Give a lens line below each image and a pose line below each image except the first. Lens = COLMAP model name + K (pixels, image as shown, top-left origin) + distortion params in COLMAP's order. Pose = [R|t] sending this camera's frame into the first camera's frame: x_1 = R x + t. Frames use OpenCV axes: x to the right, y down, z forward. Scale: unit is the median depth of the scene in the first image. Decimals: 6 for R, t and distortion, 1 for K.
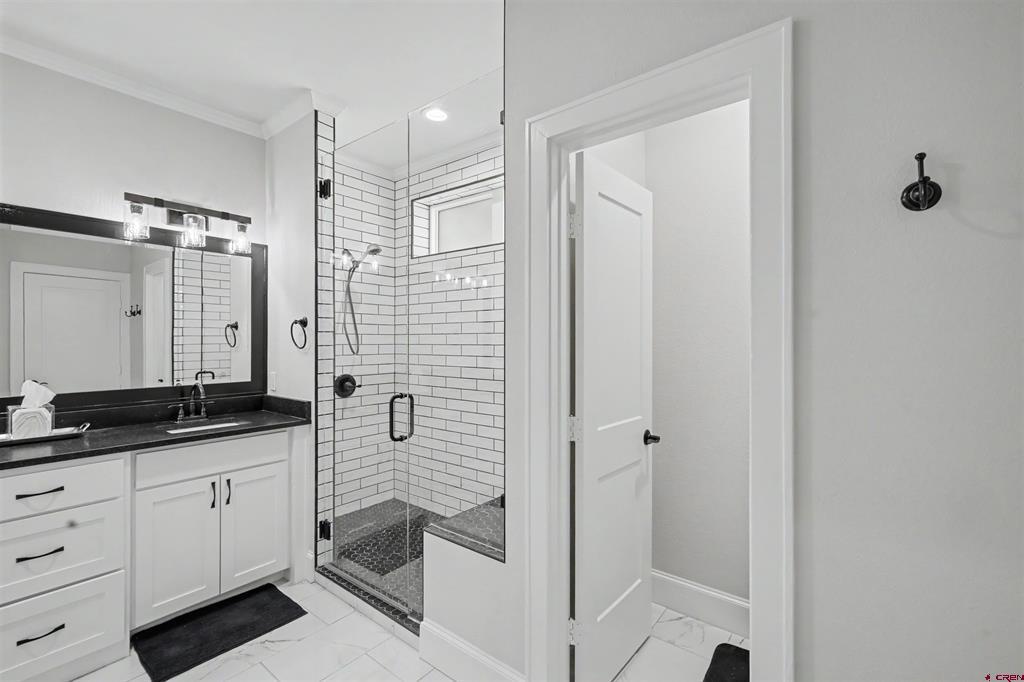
lens RADIAL K [[456.8, 0, 508.2], [0, 456.8, 337.2], [0, 0, 1]] dist [0.000686, 0.000573]
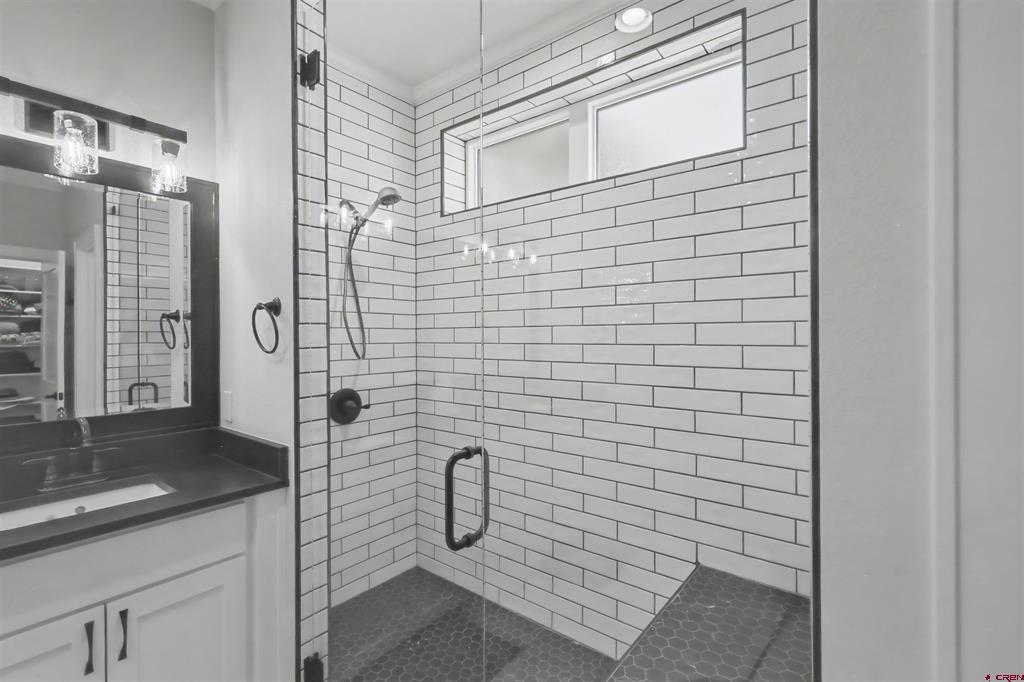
lens RADIAL K [[464.9, 0, 507.7], [0, 464.9, 334.8], [0, 0, 1]] dist [0.000770, -0.000083]
pose [[0.999983, -0.004632, 0.003567, -0.130368], [0.004609, 0.999970, 0.006293, -0.000235], [-0.003596, -0.006276, 0.999974, 0.343464]]
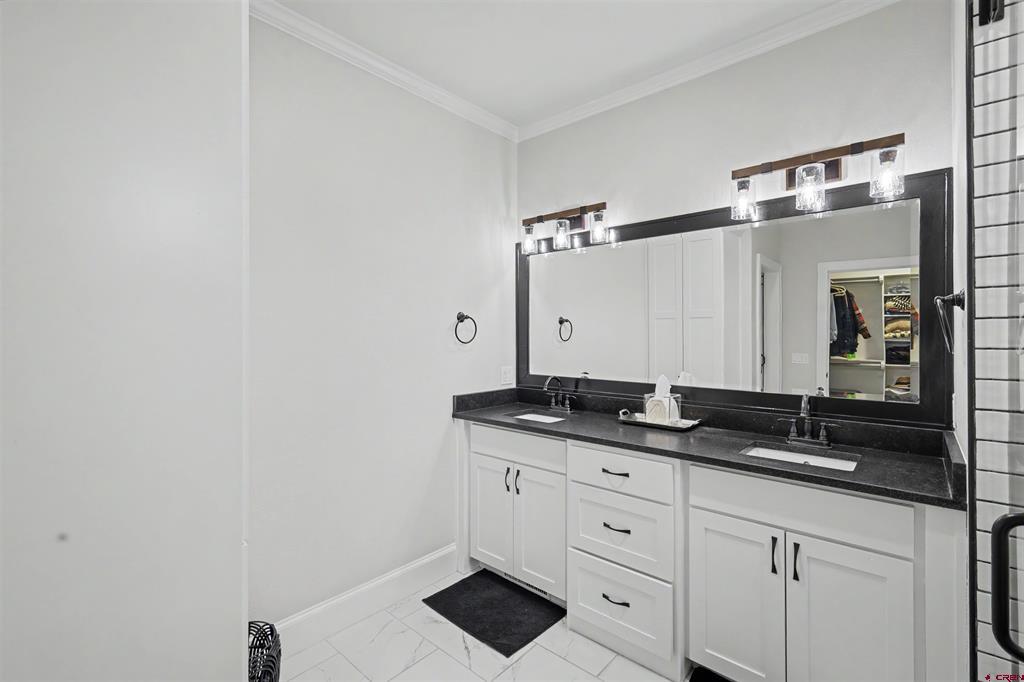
lens RADIAL K [[453.7, 0, 510.2], [0, 453.7, 332.8], [0, 0, 1]] dist [0.000571, 0.000217]
pose [[-0.049173, -0.003430, -0.998784, 0.053127], [0.007609, 0.999964, -0.003809, 0.000809], [0.998761, -0.007787, -0.049145, 0.442553]]
